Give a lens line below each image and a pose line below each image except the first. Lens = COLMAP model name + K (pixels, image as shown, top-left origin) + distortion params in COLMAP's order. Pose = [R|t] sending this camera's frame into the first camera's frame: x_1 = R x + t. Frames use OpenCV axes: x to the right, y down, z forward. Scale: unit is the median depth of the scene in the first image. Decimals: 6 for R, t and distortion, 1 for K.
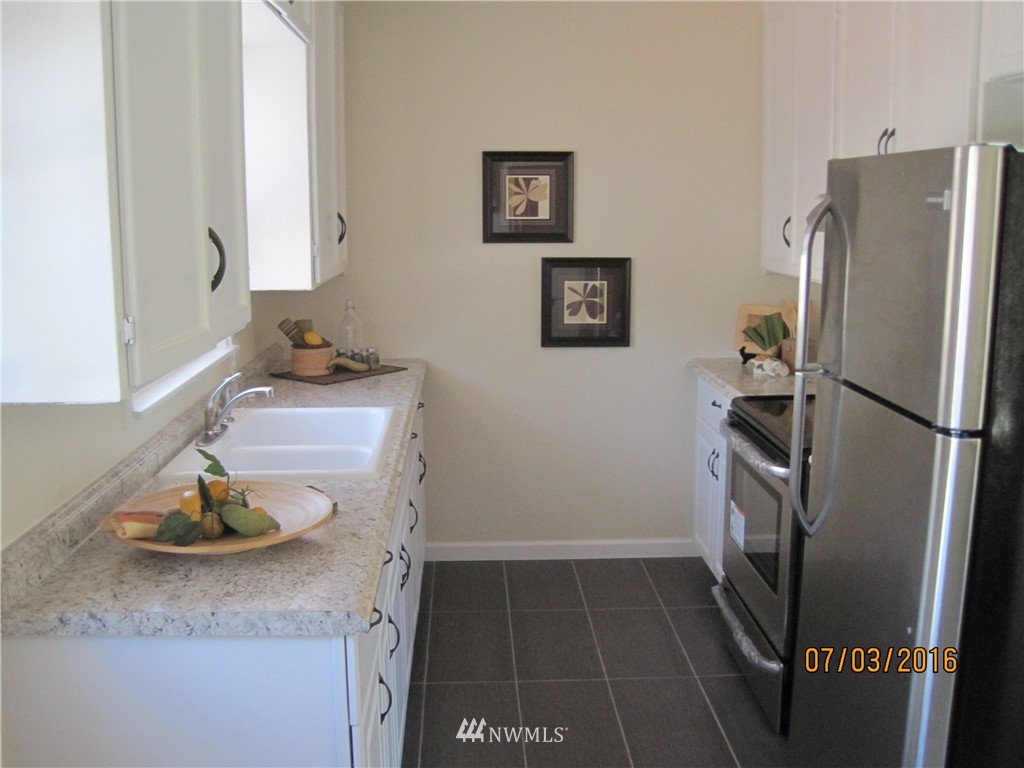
lens RADIAL K [[1057.8, 0, 512.0], [0, 1057.8, 384.0], [0, 0, 1]] dist [-0.128105, 0.040222]
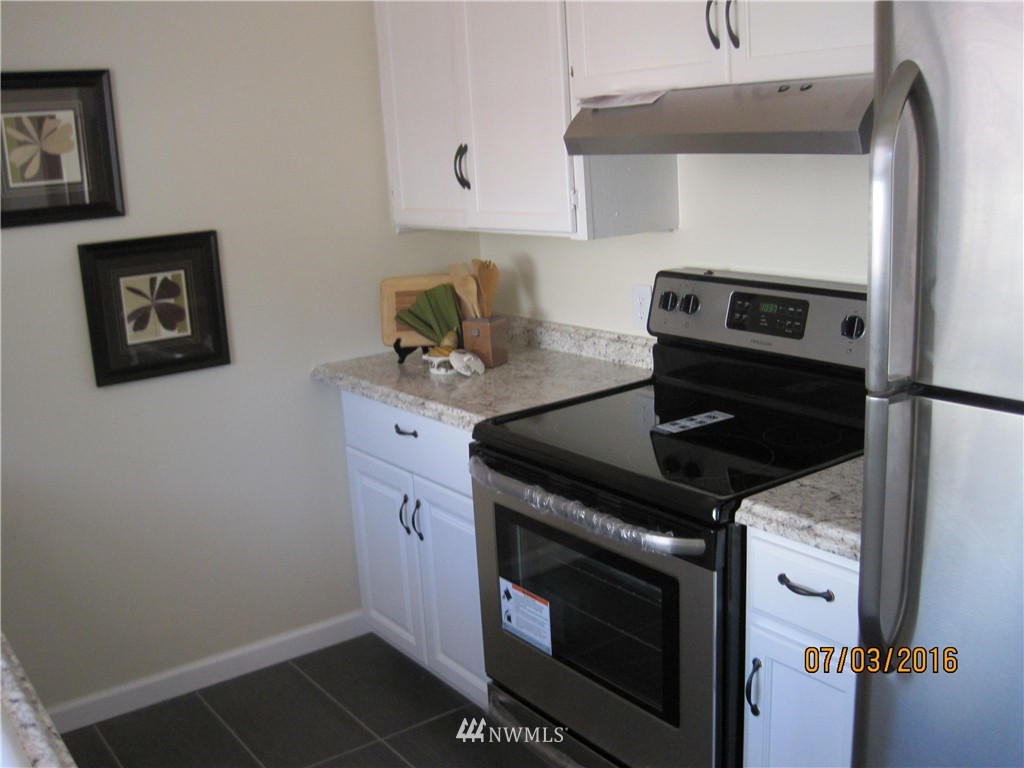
lens RADIAL K [[1057.8, 0, 512.0], [0, 1057.8, 384.0], [0, 0, 1]] dist [-0.128105, 0.040222]
pose [[0.833887, -0.170629, 0.524899, -0.091355], [0.151502, 0.985247, 0.079590, -0.050126], [-0.530735, 0.013154, 0.847435, 0.360931]]
